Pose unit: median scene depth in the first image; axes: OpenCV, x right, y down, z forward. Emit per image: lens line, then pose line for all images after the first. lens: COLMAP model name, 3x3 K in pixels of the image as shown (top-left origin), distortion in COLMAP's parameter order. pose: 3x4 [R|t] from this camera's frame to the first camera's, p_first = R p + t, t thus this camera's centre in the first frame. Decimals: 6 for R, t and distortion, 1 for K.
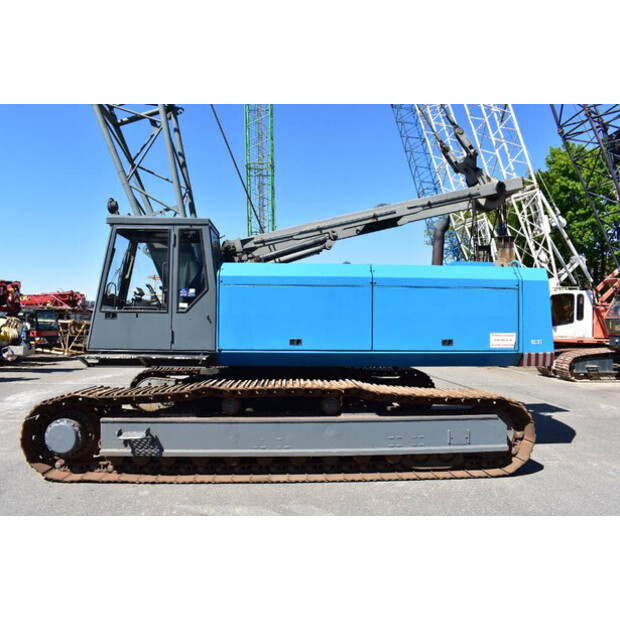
lens RADIAL K [[484.5, 0, 313.4], [0, 484.5, 307.7], [0, 0, 1]] dist [-0.071390, -0.015299]
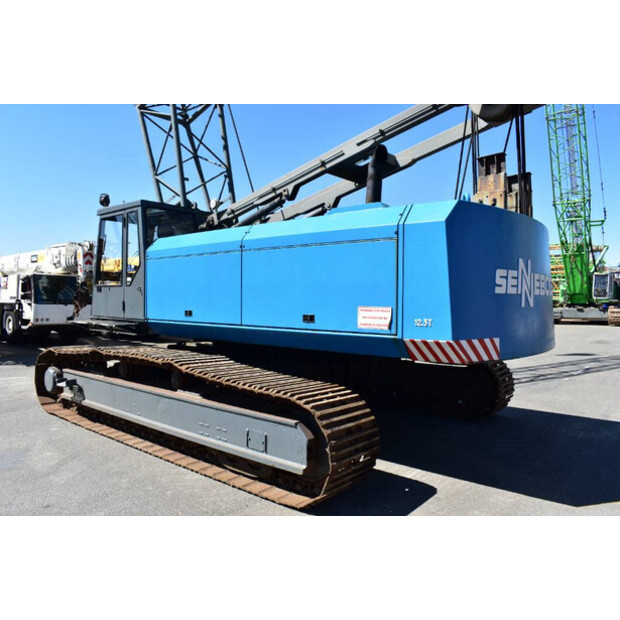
lens RADIAL K [[484.5, 0, 314.7], [0, 484.5, 311.0], [0, 0, 1]] dist [-0.071390, -0.015299]
pose [[0.742493, 0.016617, -0.669648, 0.794616], [0.021965, 0.998551, 0.049132, 0.023507], [0.669493, -0.051188, 0.741052, 0.444186]]
